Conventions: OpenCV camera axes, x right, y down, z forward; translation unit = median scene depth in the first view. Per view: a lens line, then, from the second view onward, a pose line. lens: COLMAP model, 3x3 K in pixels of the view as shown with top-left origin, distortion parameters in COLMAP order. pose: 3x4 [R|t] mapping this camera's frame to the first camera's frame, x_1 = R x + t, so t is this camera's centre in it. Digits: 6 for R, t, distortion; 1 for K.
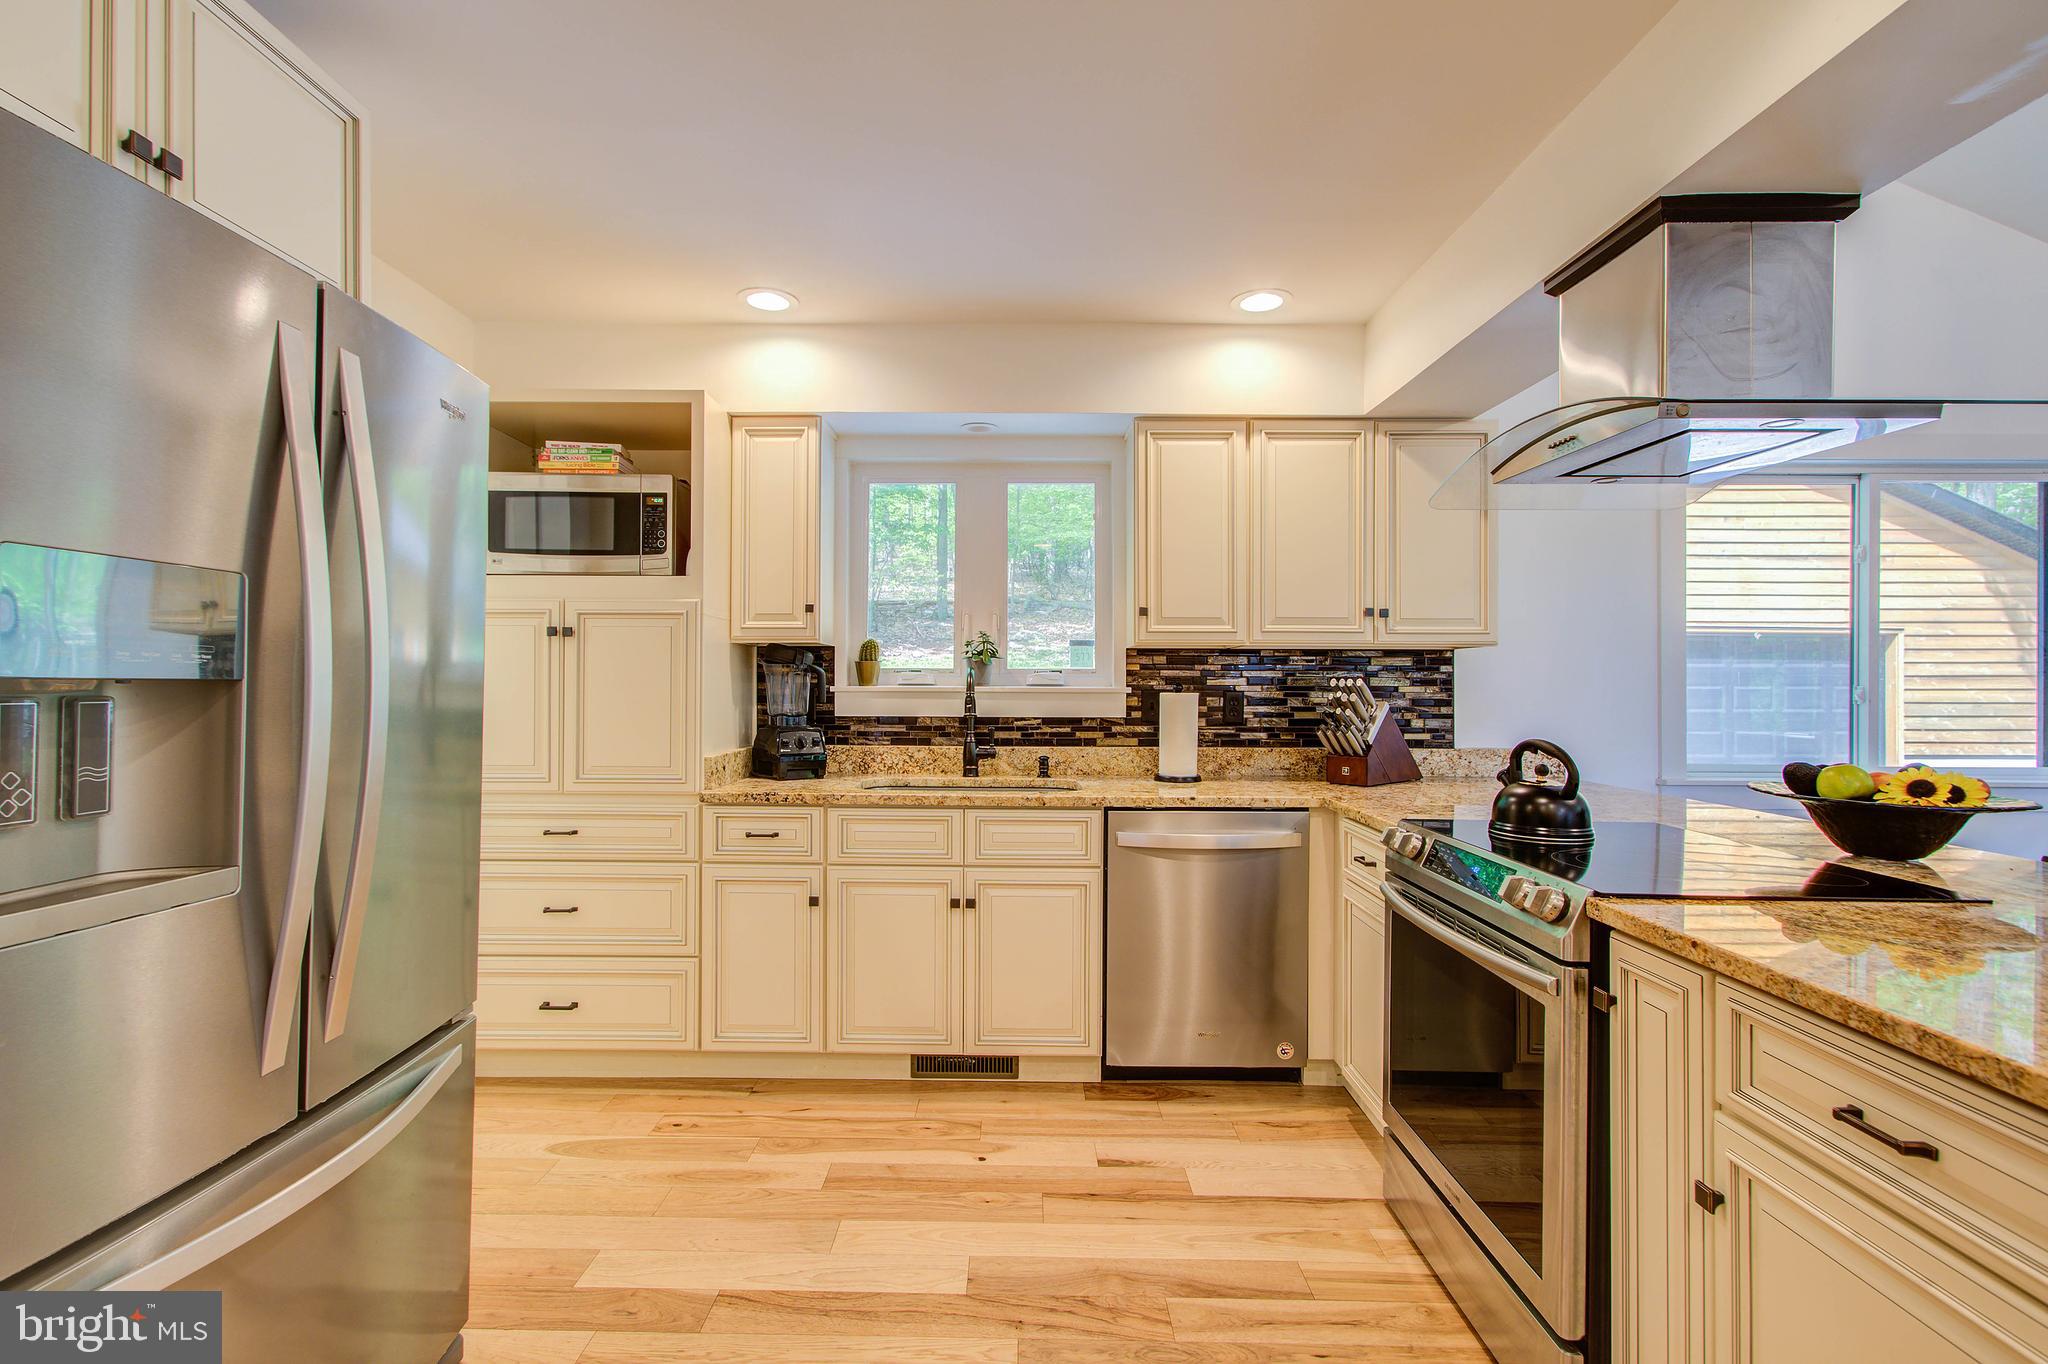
lens RADIAL K [[950.8, 0, 1008.1], [0, 950.8, 681.0], [0, 0, 1]] dist [0.000149, 0.006338]
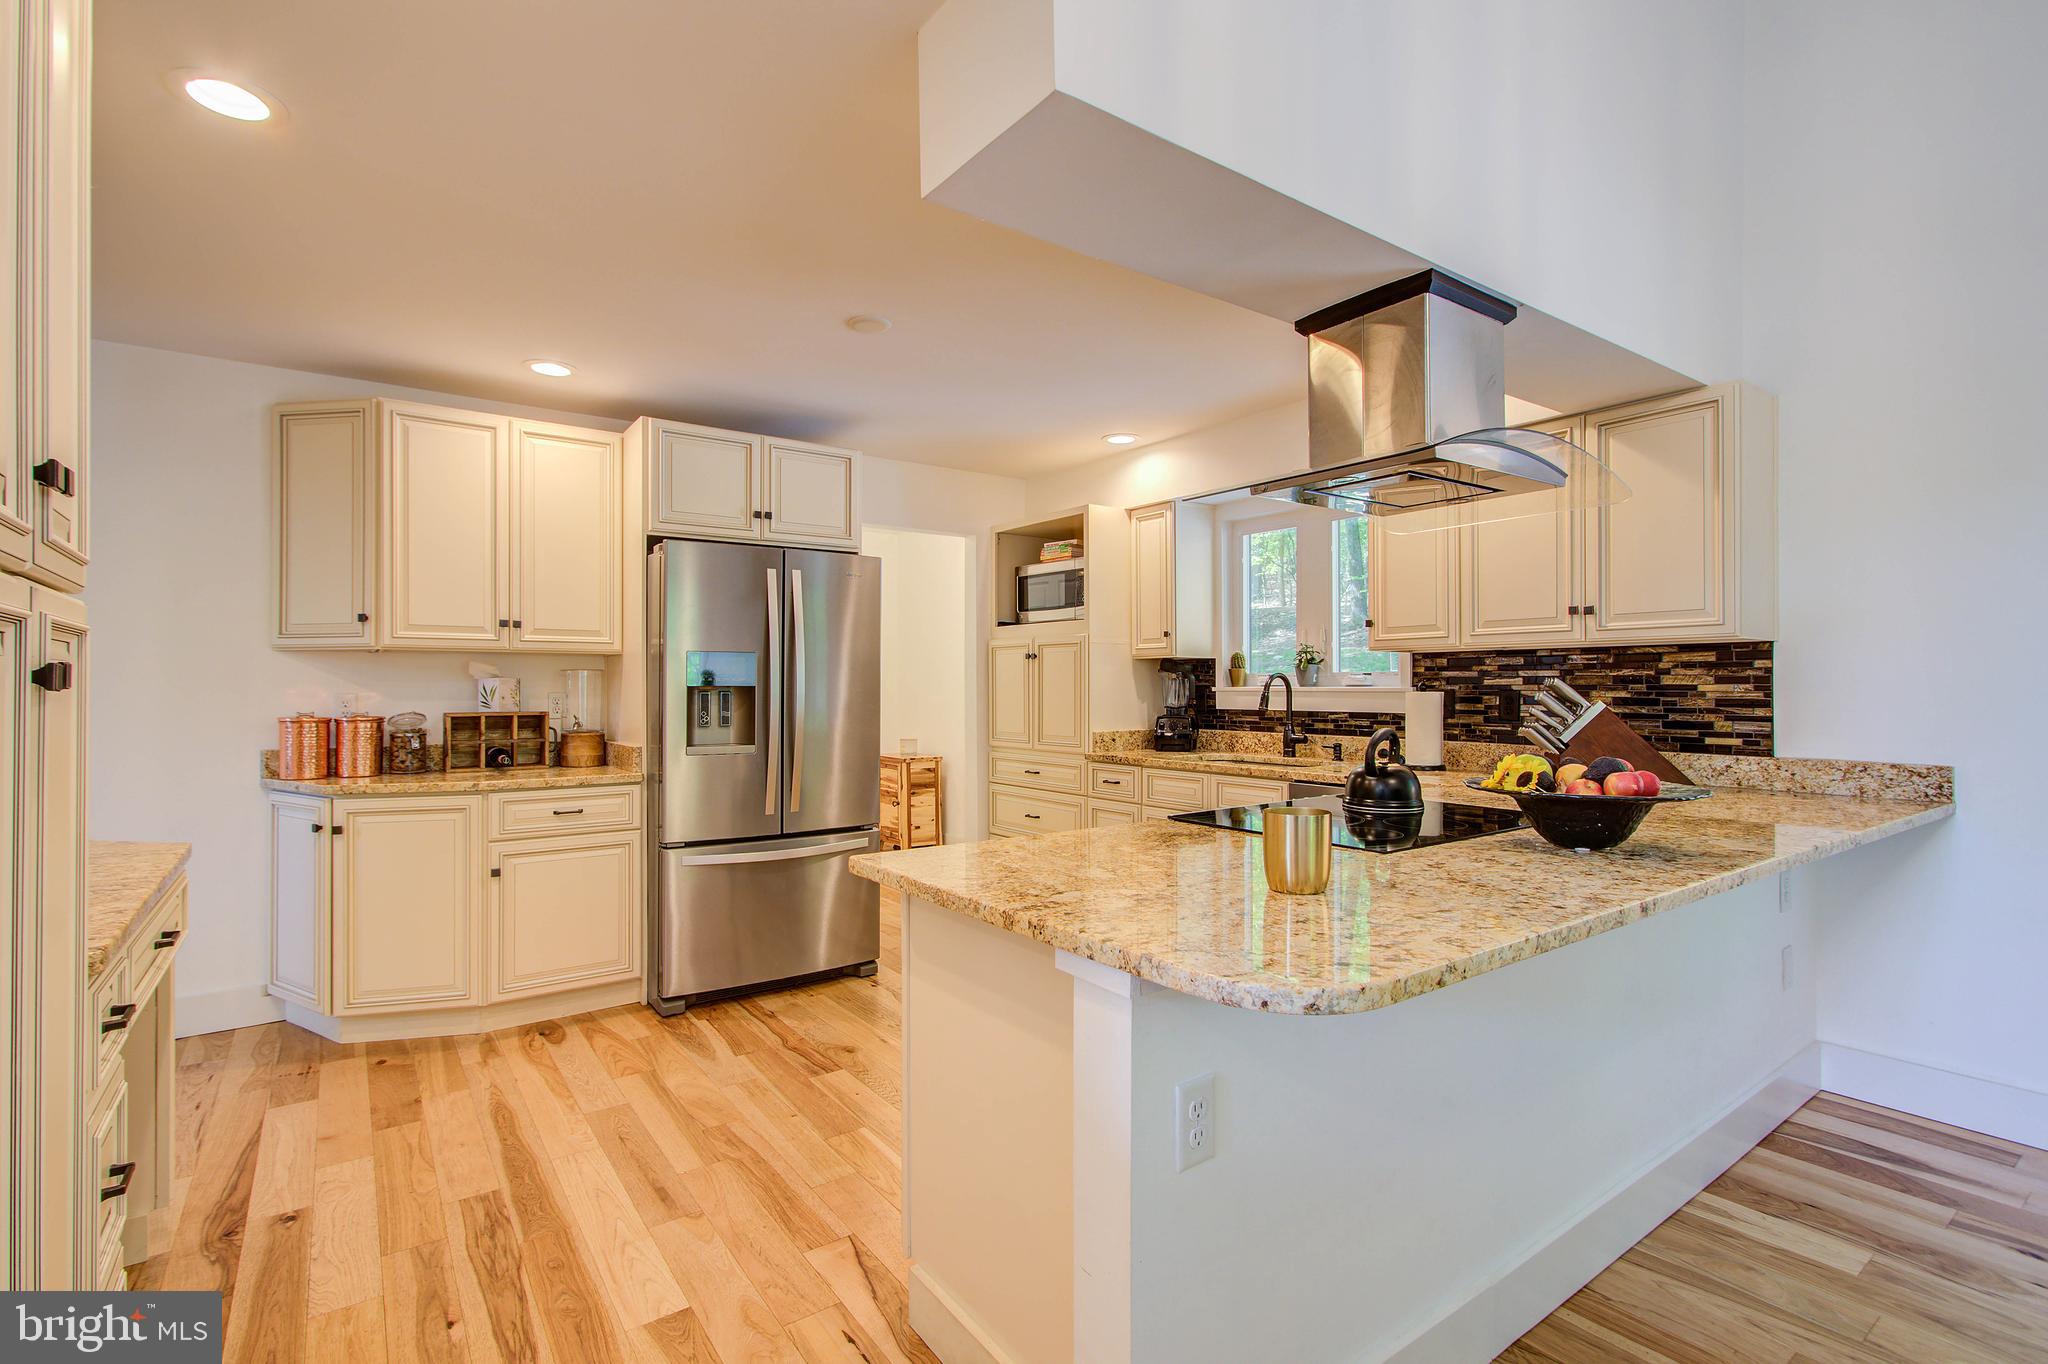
lens RADIAL K [[950.8, 0, 1011.8], [0, 950.8, 684.2], [0, 0, 1]] dist [0.000149, 0.006338]
pose [[0.597634, -0.006295, -0.801744, 0.752819], [0.007408, 0.999970, -0.002330, 0.002576], [0.801735, -0.004547, 0.597662, -0.062071]]
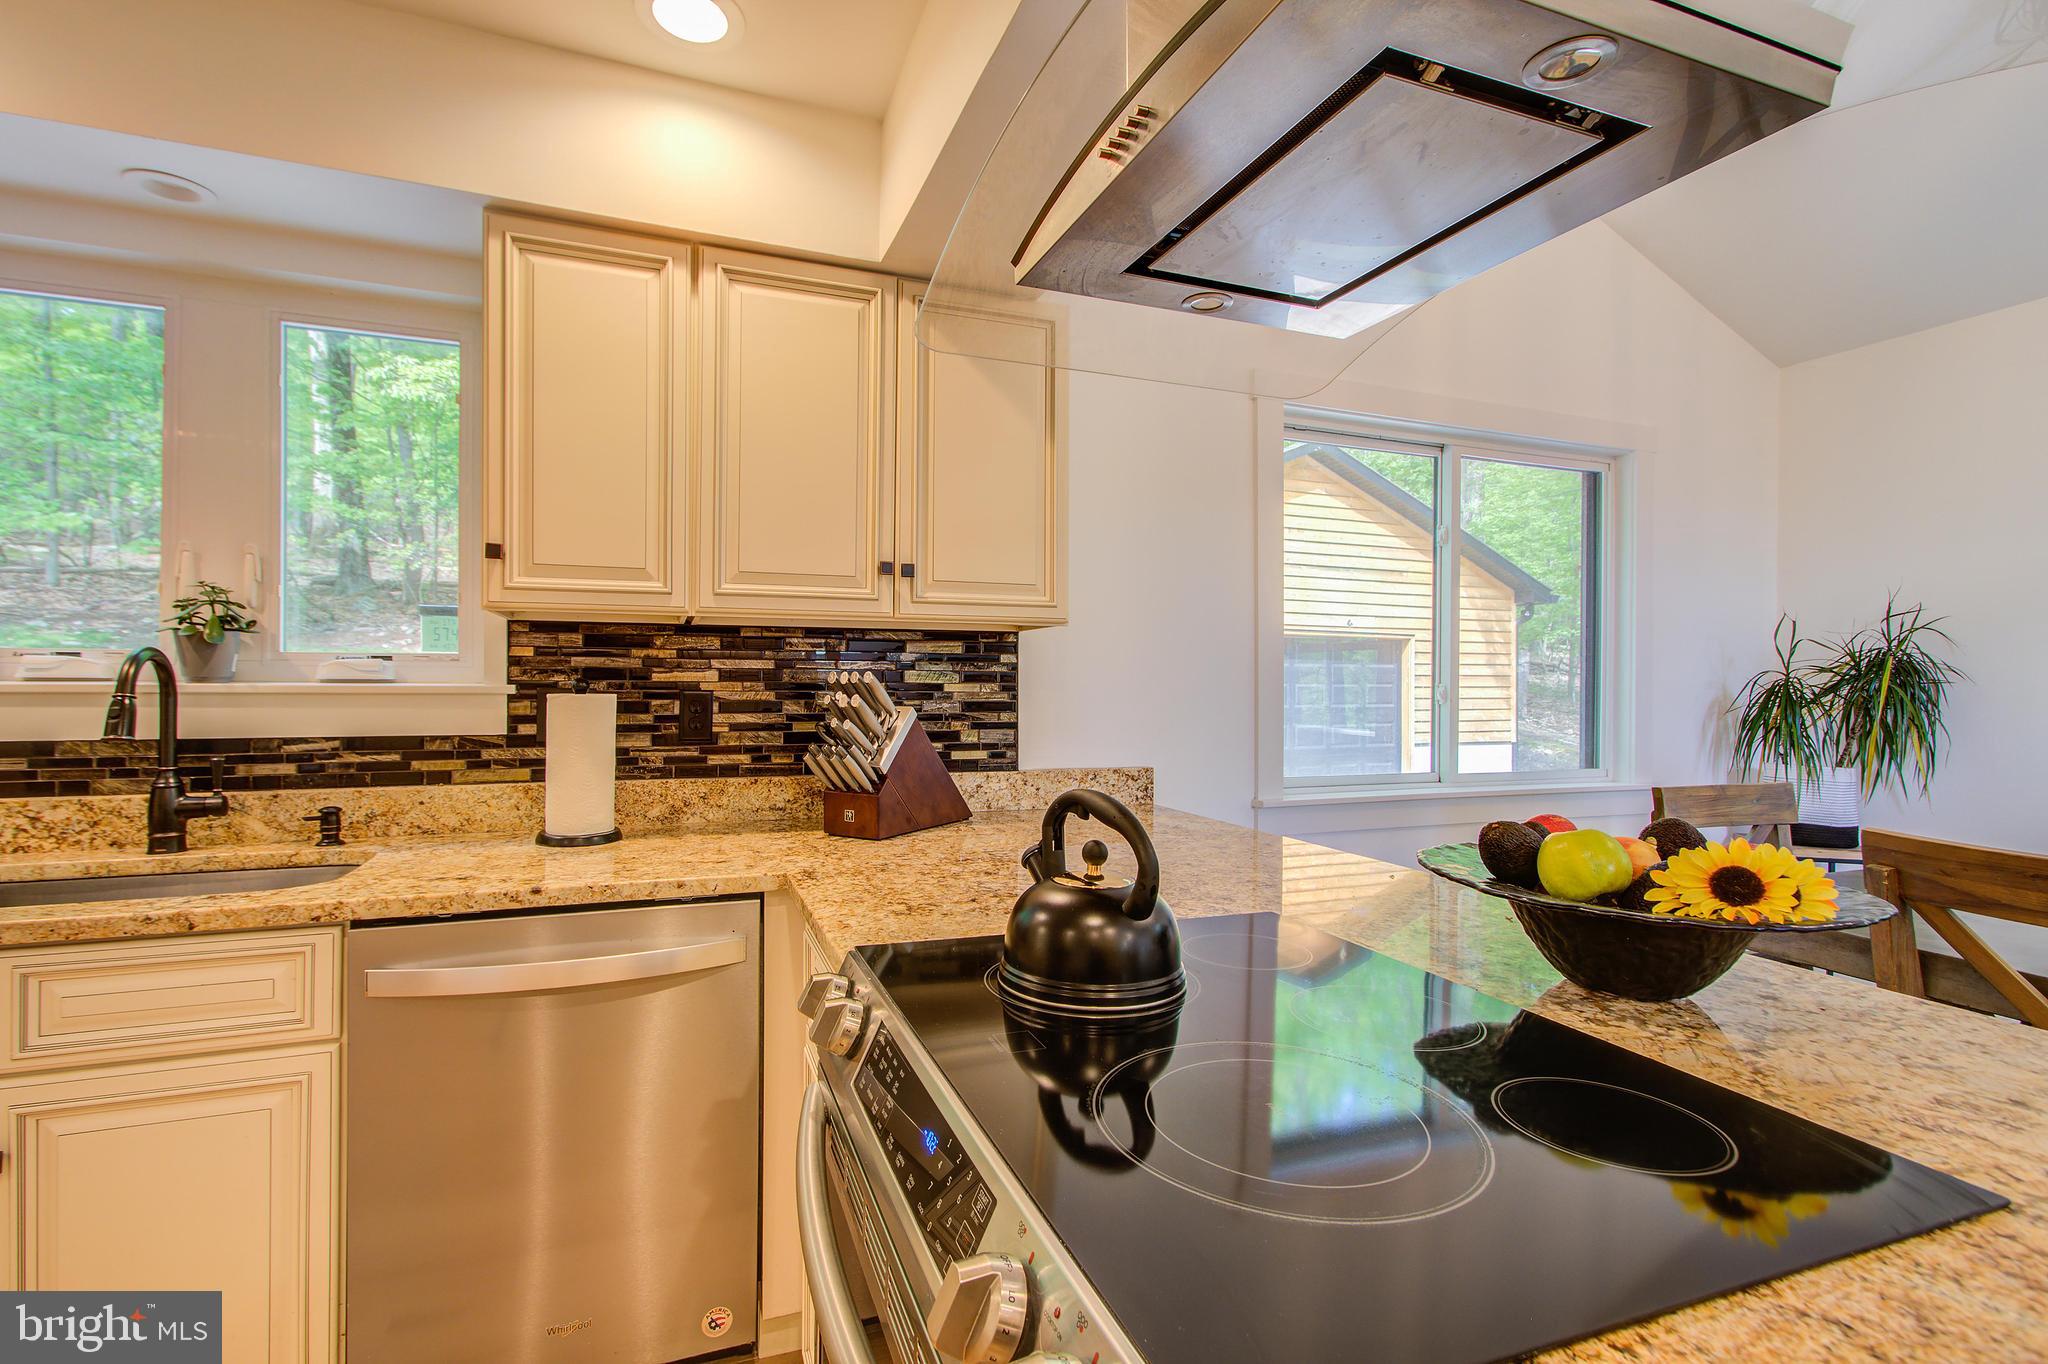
lens RADIAL K [[950.8, 0, 1000.3], [0, 950.8, 673.4], [0, 0, 1]] dist [0.000149, 0.006338]
pose [[0.936281, 0.005338, 0.351210, 0.205216], [-0.003715, 0.999979, -0.005295, 0.001830], [-0.351231, 0.003653, 0.936282, 0.333718]]
